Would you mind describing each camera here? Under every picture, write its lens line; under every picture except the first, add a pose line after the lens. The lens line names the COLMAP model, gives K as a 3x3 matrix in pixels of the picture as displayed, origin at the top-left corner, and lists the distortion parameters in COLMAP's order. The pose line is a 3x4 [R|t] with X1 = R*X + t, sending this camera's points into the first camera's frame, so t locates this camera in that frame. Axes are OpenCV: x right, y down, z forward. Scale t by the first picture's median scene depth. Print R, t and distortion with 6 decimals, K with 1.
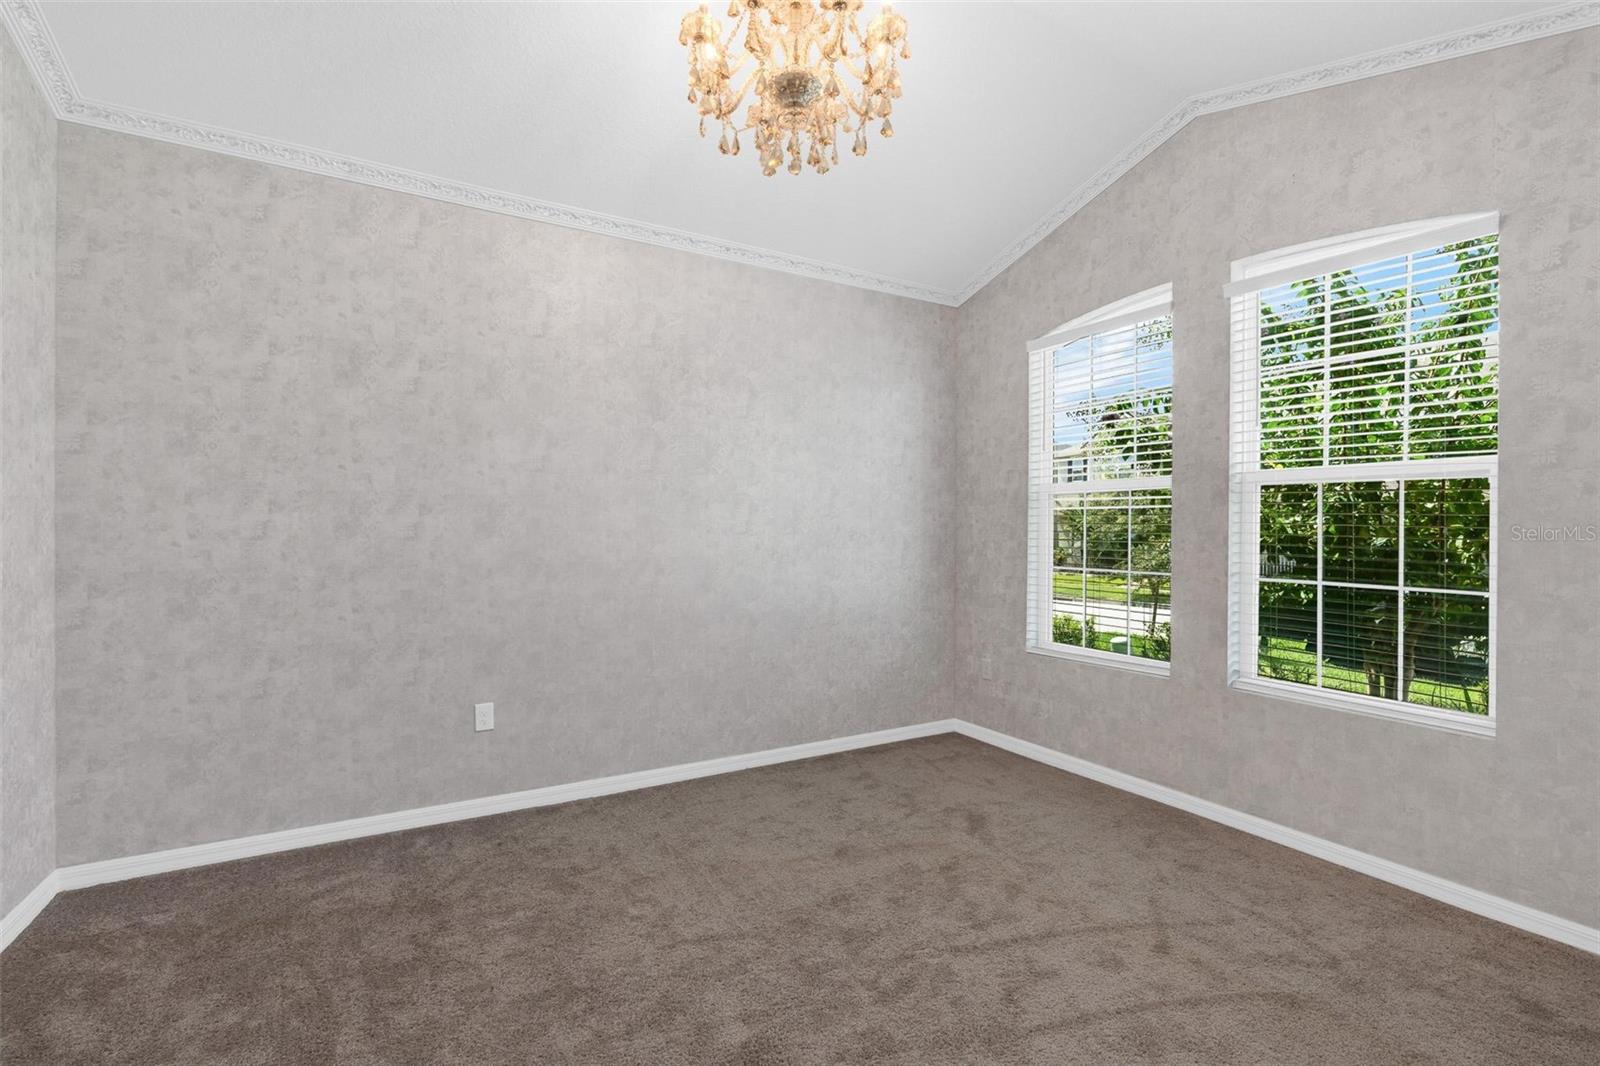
lens RADIAL K [[713.8, 0, 797.0], [0, 713.8, 533.8], [0, 0, 1]] dist [-0.003673, 0.001131]
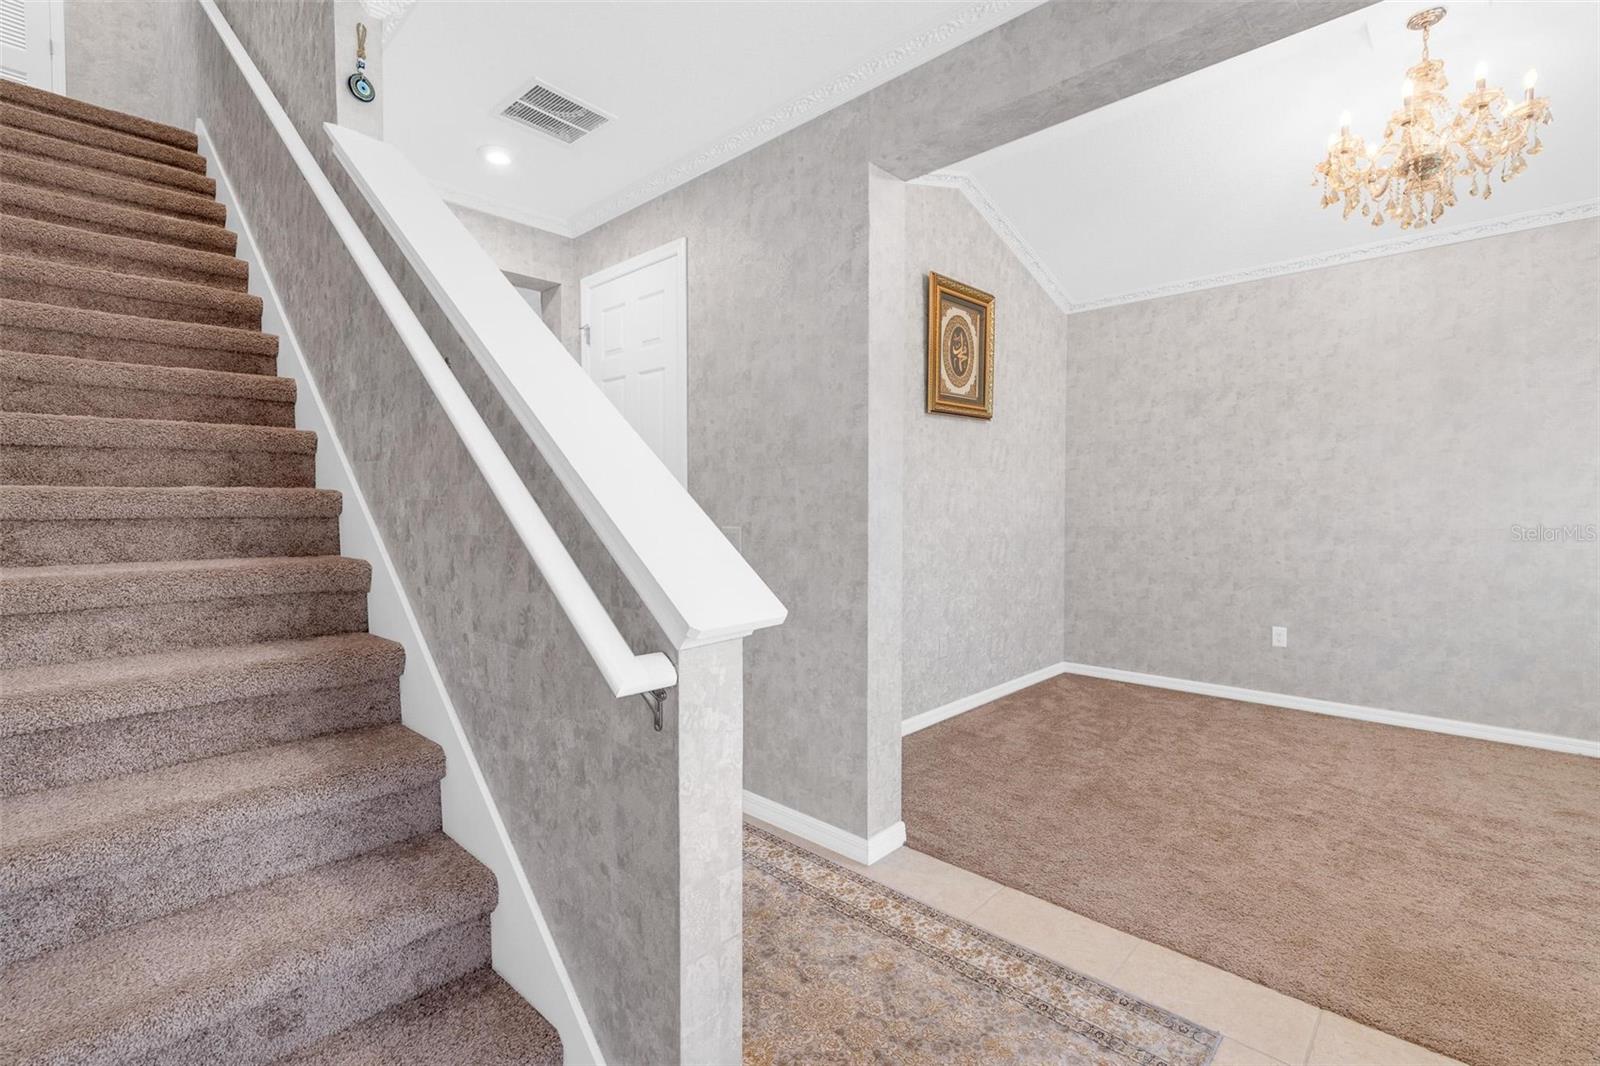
lens RADIAL K [[694.2, 0, 799.9], [0, 694.2, 531.5], [0, 0, 1]] dist [-0.003198, 0.000161]
pose [[0.290041, 0.031855, -0.956484, 0.698039], [0.002218, 0.999421, 0.033958, -0.001372], [0.957012, -0.011971, 0.289803, -0.361010]]
